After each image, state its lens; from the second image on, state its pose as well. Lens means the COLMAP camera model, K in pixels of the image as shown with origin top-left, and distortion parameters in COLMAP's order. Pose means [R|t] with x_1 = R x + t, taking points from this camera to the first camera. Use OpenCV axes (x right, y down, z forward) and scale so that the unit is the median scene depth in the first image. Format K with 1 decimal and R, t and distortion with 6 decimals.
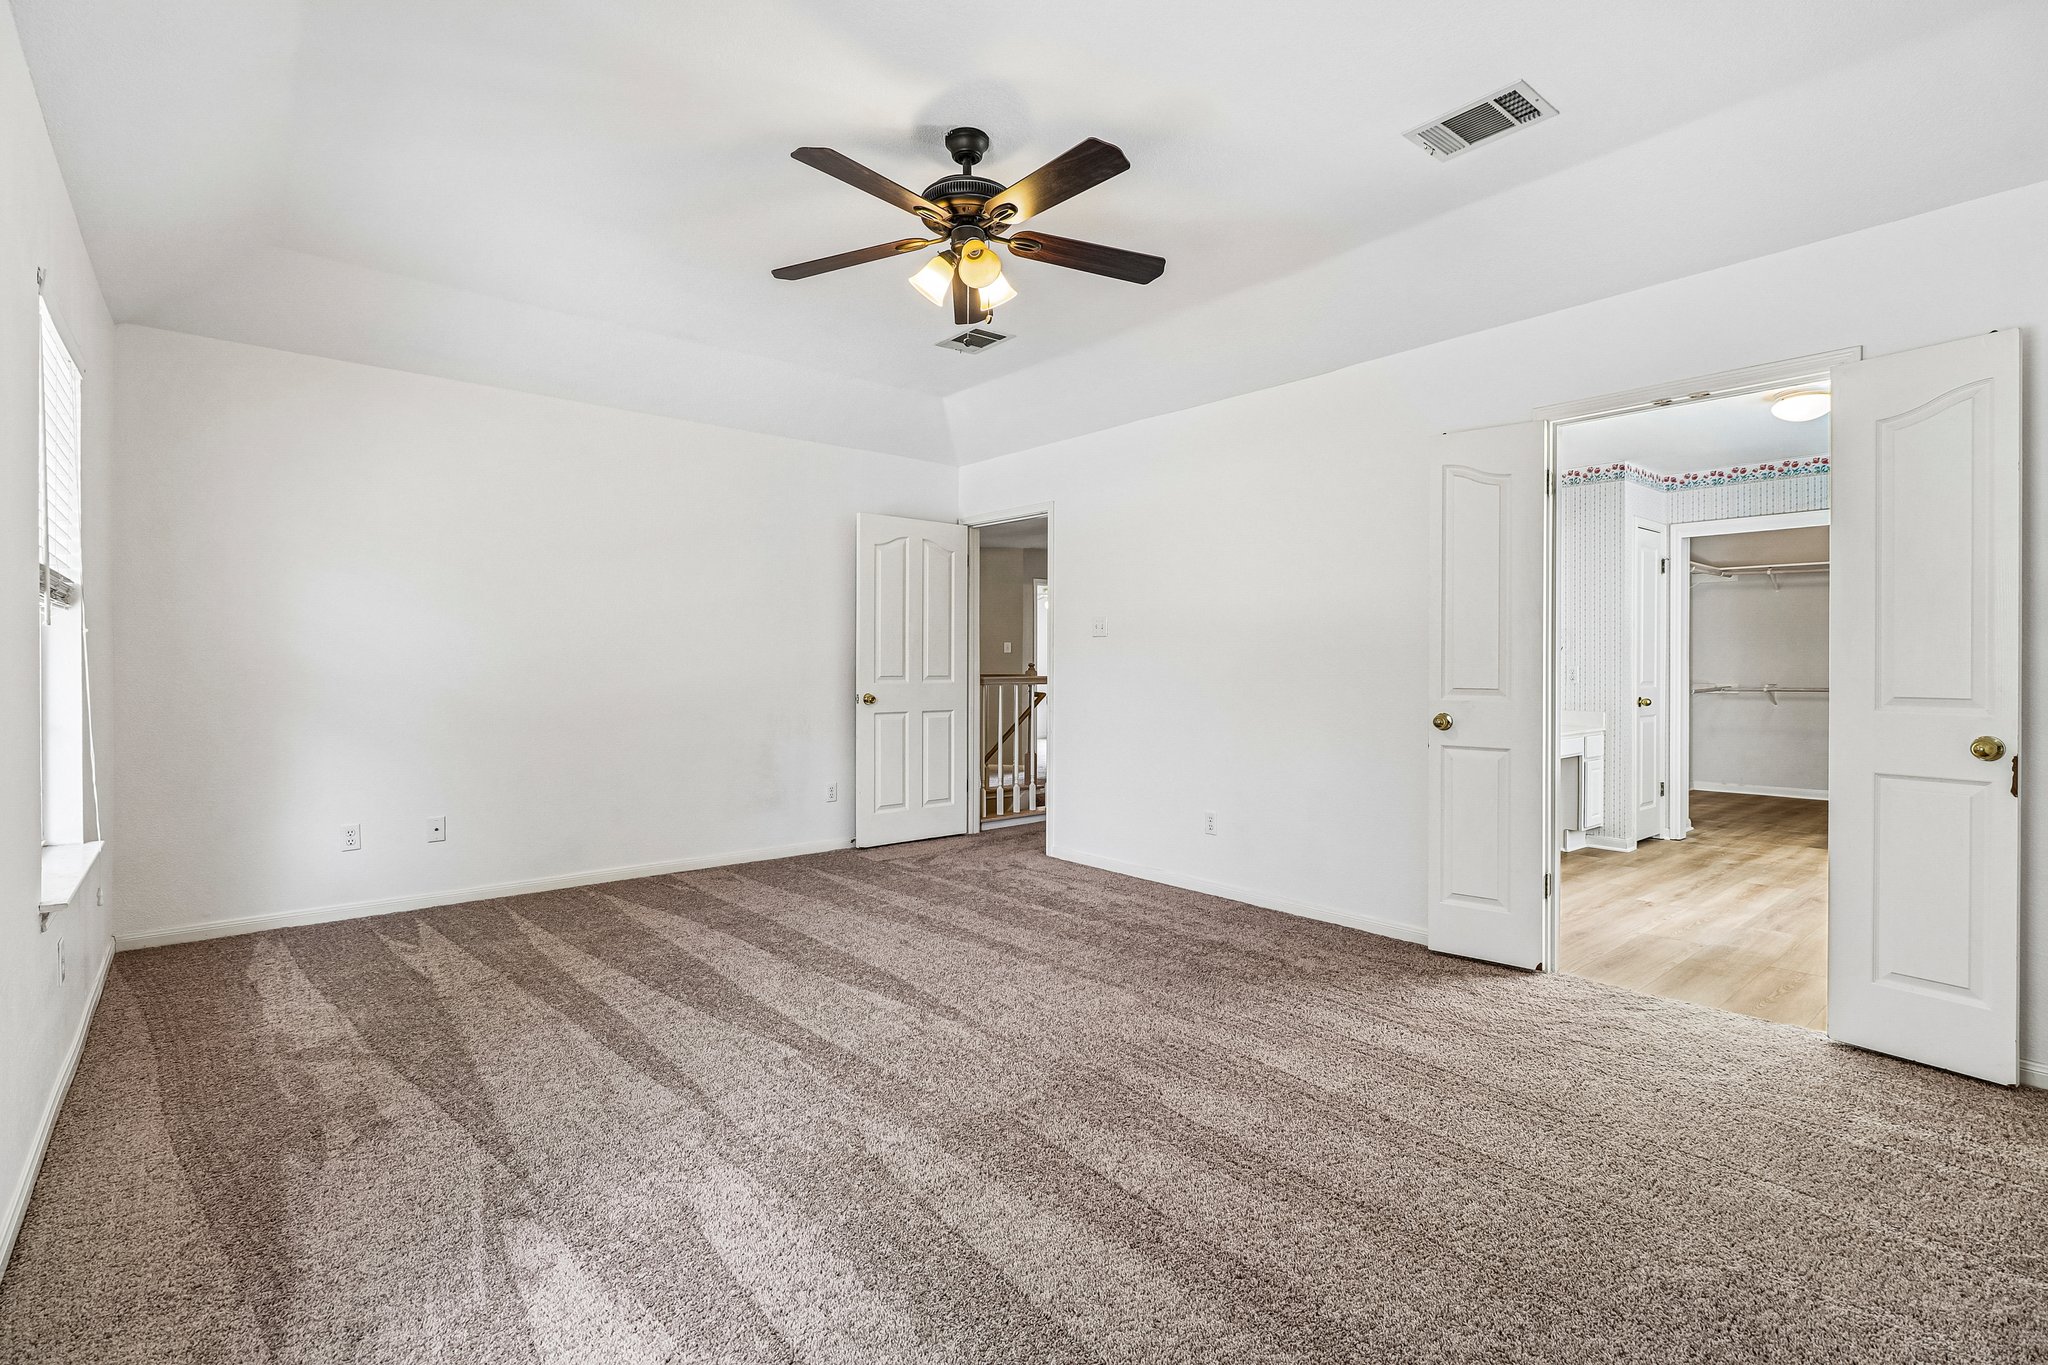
lens RADIAL K [[949.6, 0, 1016.5], [0, 949.6, 648.8], [0, 0, 1]] dist [0.001779, -0.000155]
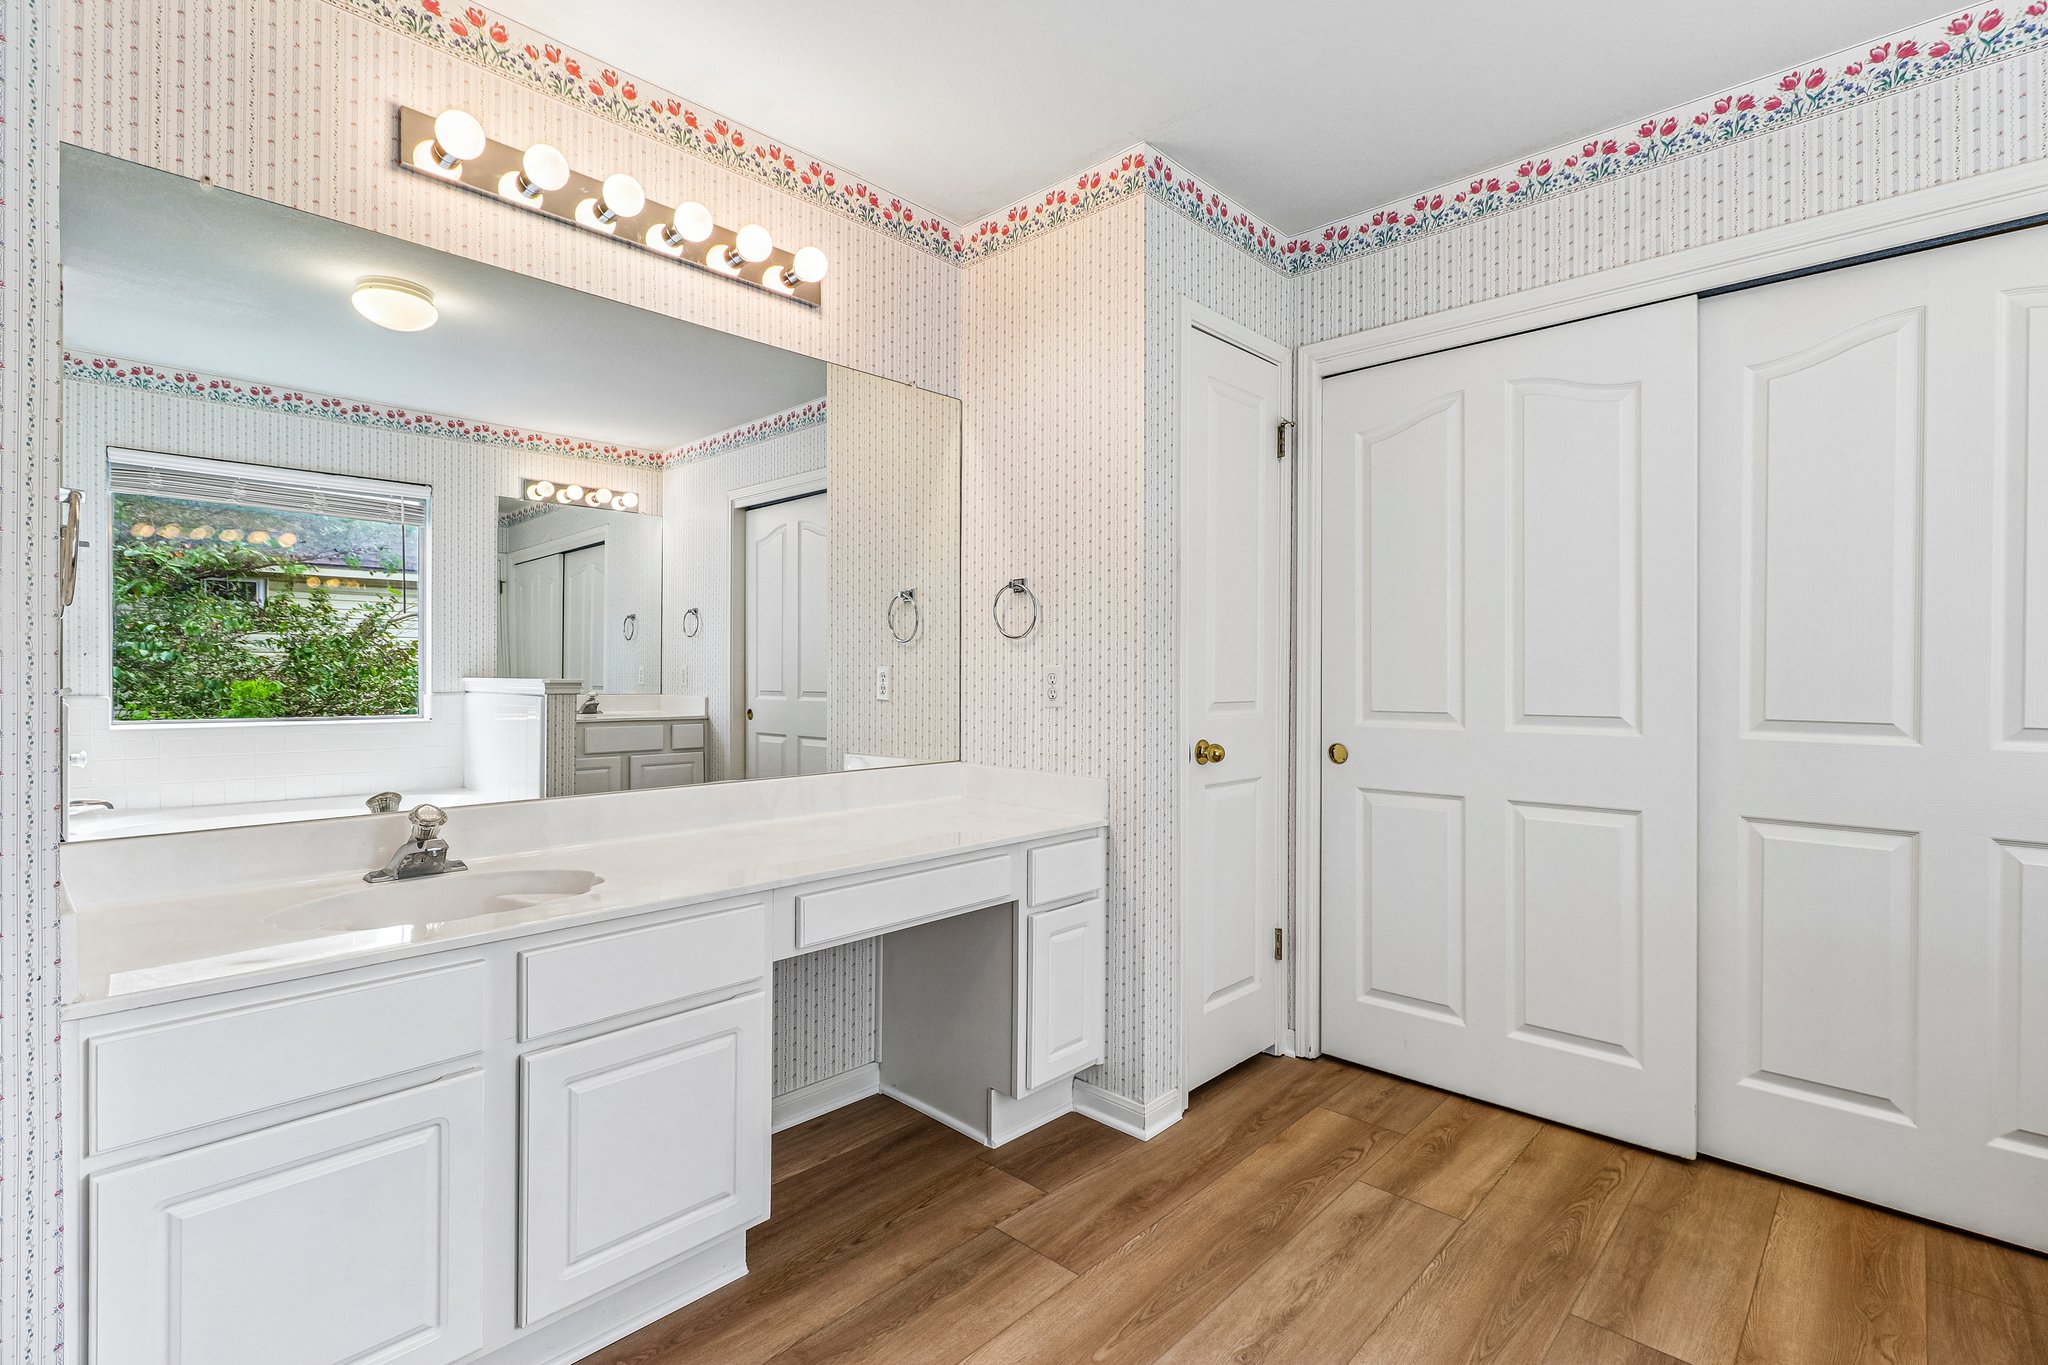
lens RADIAL K [[949.6, 0, 1020.7], [0, 949.6, 675.2], [0, 0, 1]] dist [0.001779, -0.000155]
pose [[0.992959, -0.001856, 0.118447, 0.525001], [0.000930, 0.999969, 0.007870, 0.018840], [-0.118458, -0.007704, 0.992929, 0.594785]]
